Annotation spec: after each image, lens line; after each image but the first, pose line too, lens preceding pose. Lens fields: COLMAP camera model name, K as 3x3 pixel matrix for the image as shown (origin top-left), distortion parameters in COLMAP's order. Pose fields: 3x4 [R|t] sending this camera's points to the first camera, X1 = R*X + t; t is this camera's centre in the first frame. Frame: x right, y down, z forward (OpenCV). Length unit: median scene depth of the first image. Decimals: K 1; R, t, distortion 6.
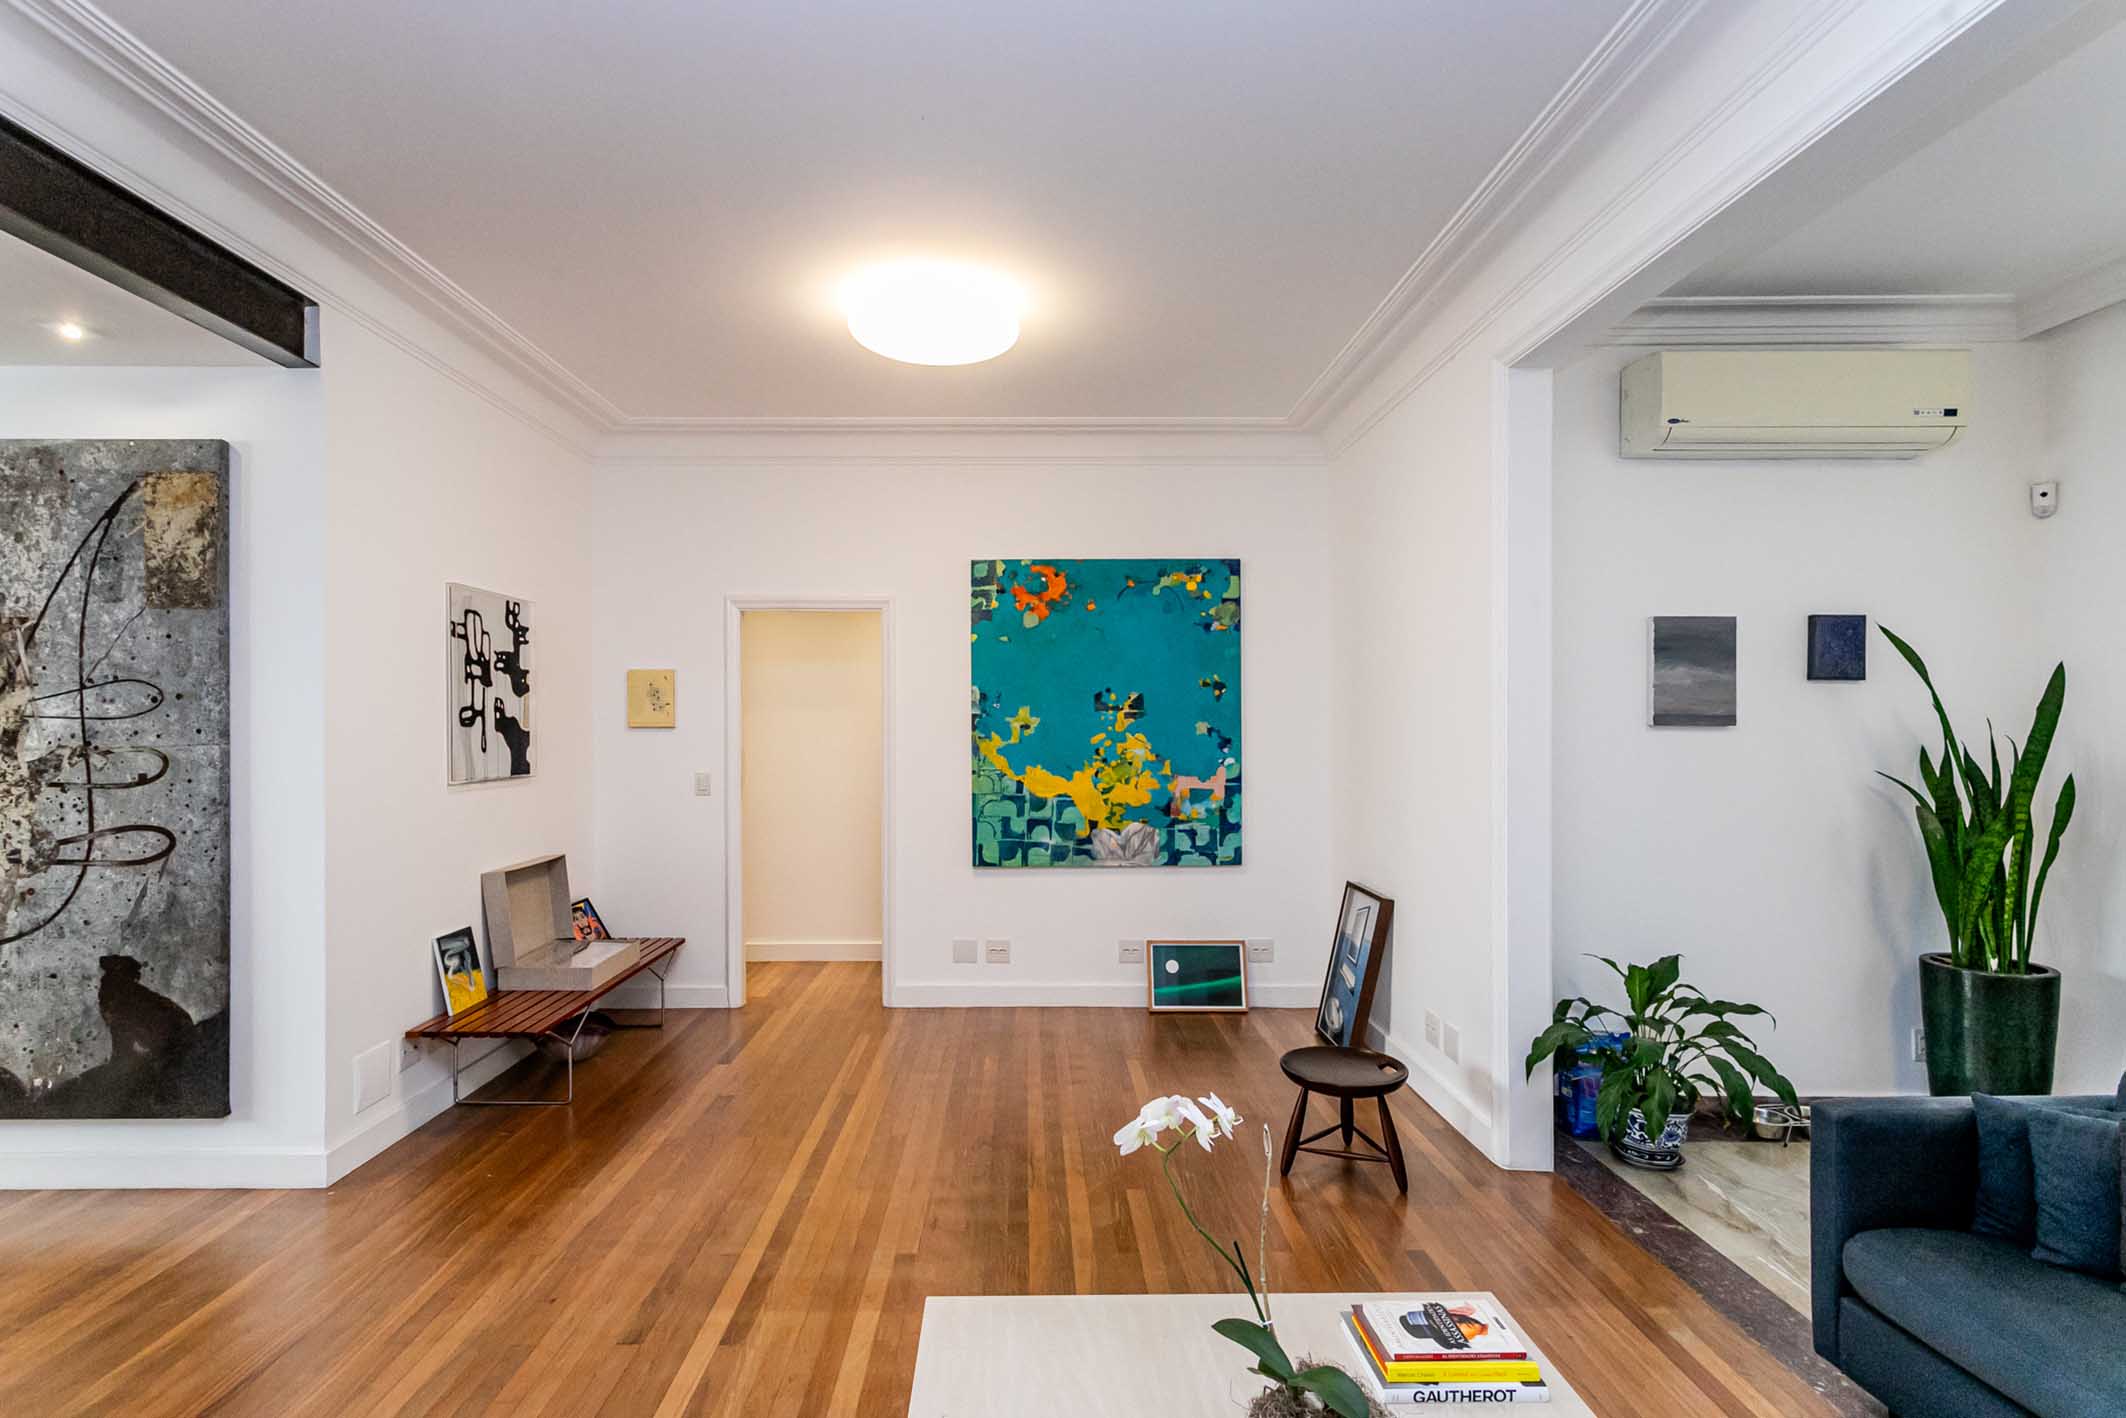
lens RADIAL K [[1027.5, 0, 1014.7], [0, 1027.5, 736.1], [0, 0, 1]] dist [-0.012981, 0.012560]
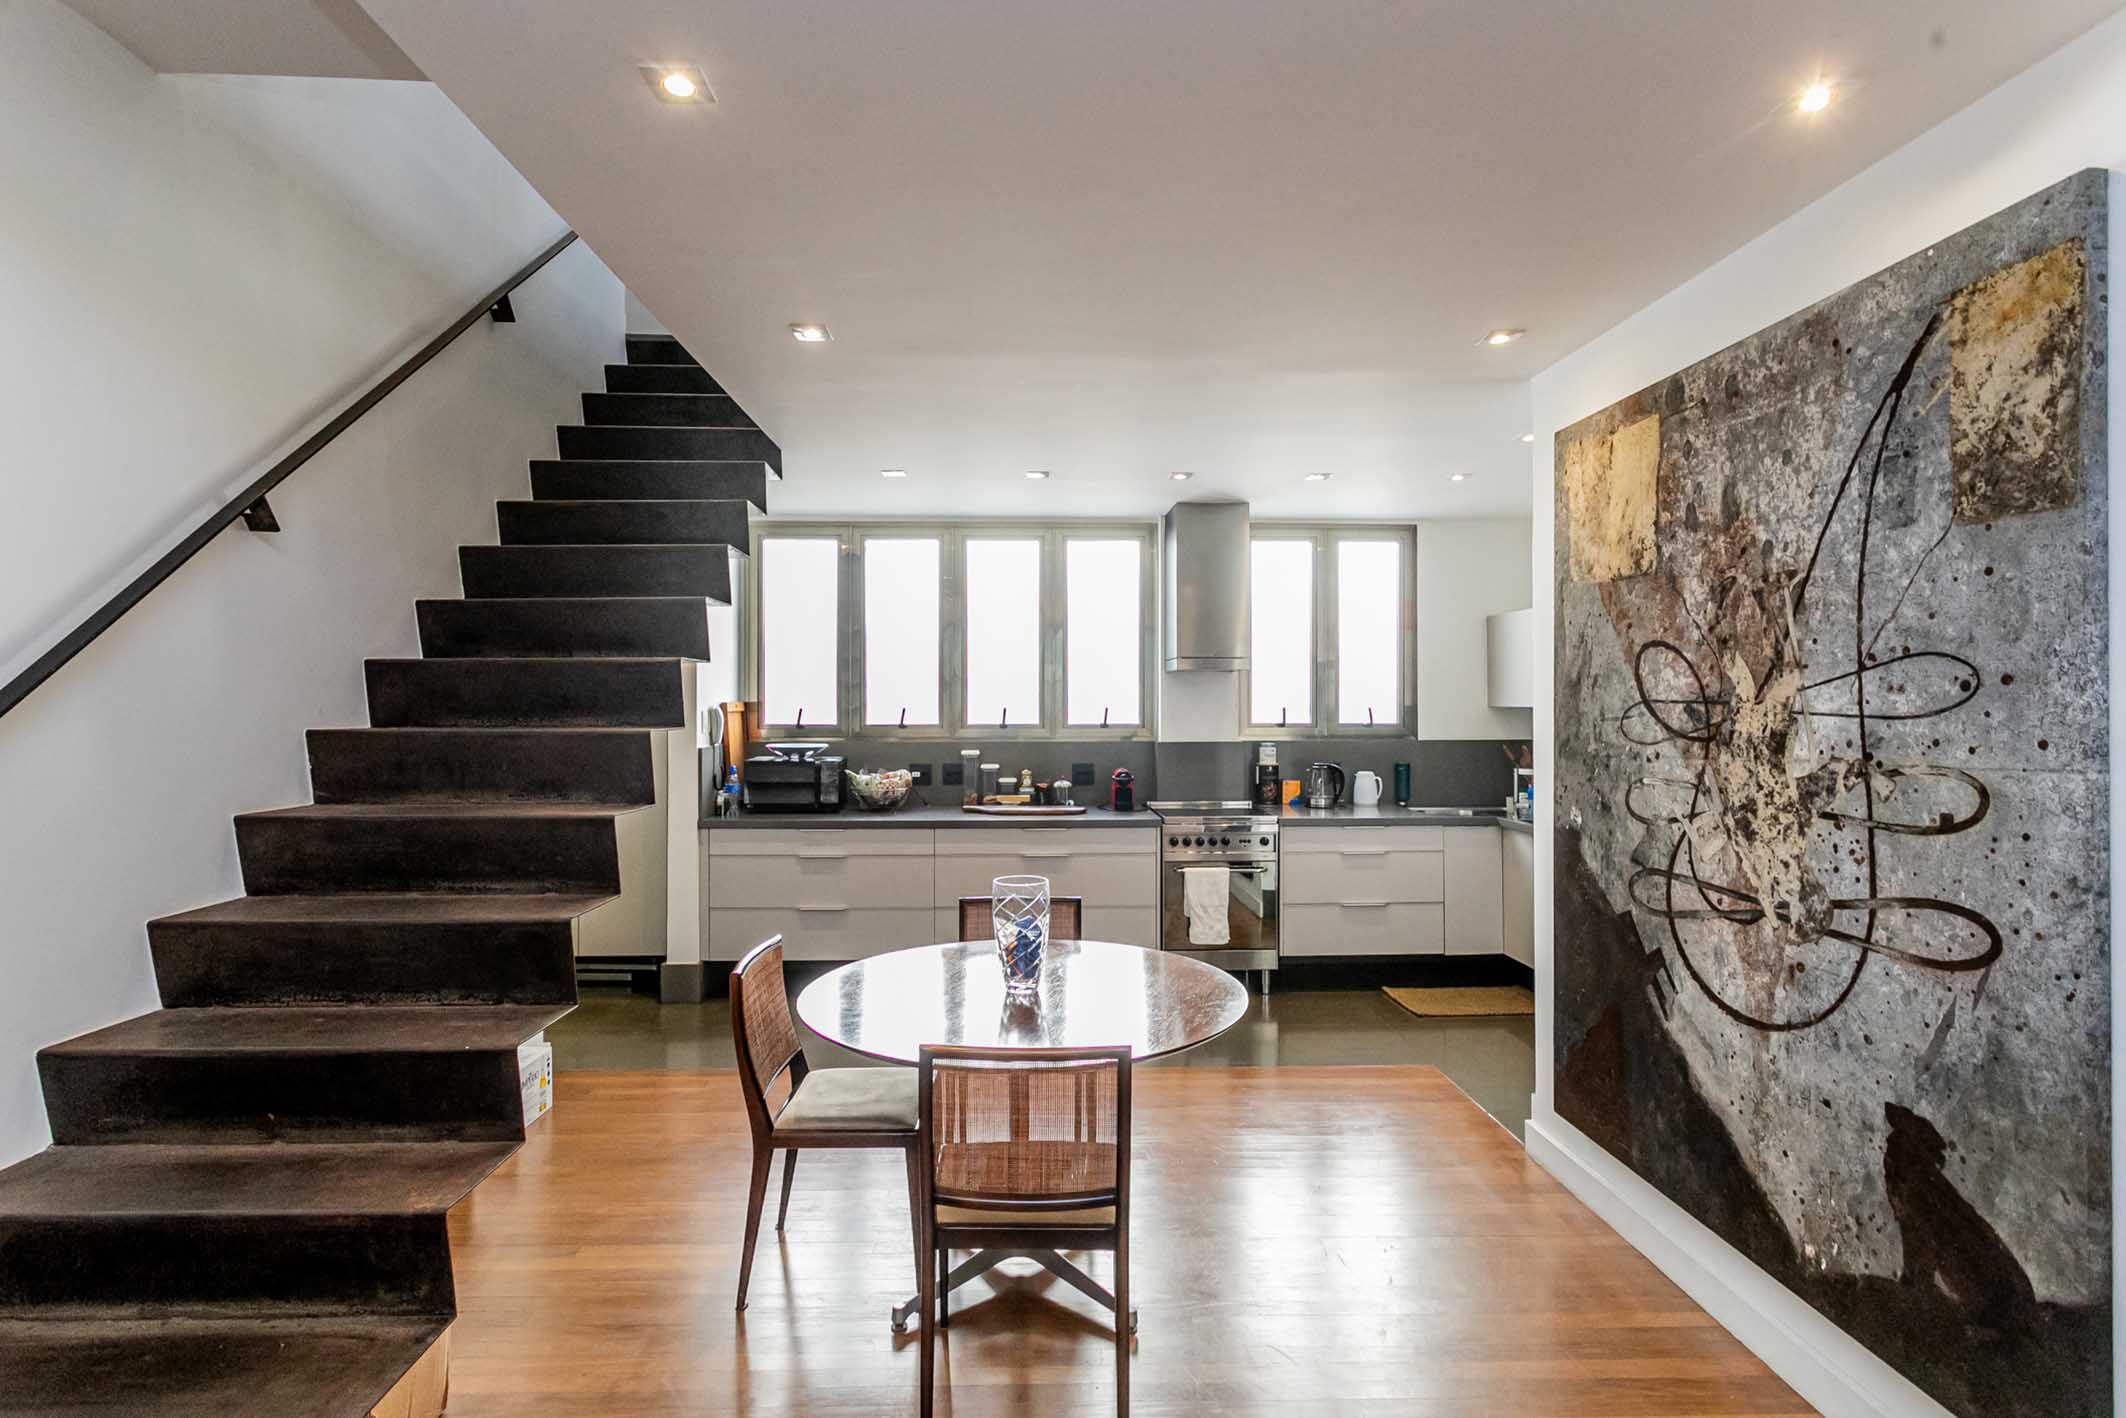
lens RADIAL K [[1020.2, 0, 1022.1], [0, 1020.2, 694.5], [0, 0, 1]] dist [0.002239, -0.000172]
pose [[0.004226, -0.005584, -0.999975, -0.274674], [-0.005918, 0.999967, -0.005609, -0.024410], [0.999974, 0.005941, 0.004193, 0.473630]]
